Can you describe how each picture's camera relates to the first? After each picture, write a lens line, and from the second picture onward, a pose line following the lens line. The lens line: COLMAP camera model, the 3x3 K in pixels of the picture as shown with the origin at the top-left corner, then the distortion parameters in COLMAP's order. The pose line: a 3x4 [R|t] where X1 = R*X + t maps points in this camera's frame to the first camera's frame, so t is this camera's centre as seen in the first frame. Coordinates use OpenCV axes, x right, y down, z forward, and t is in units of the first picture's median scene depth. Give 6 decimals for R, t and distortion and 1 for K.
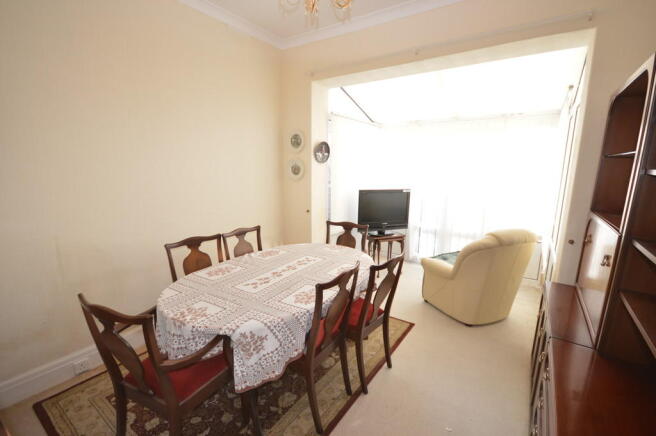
lens RADIAL K [[287.5, 0, 331.1], [0, 287.5, 218.7], [0, 0, 1]] dist [-0.001473, -0.000228]
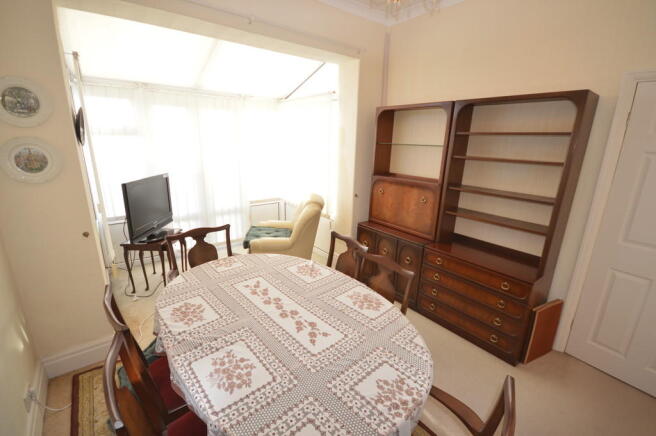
lens RADIAL K [[287.5, 0, 331.1], [0, 287.5, 218.7], [0, 0, 1]] dist [-0.001473, -0.000228]
pose [[0.304939, -0.262421, 0.915504, -0.661906], [0.153235, 0.962283, 0.224790, -0.164325], [-0.939963, 0.071740, 0.333650, 0.551774]]
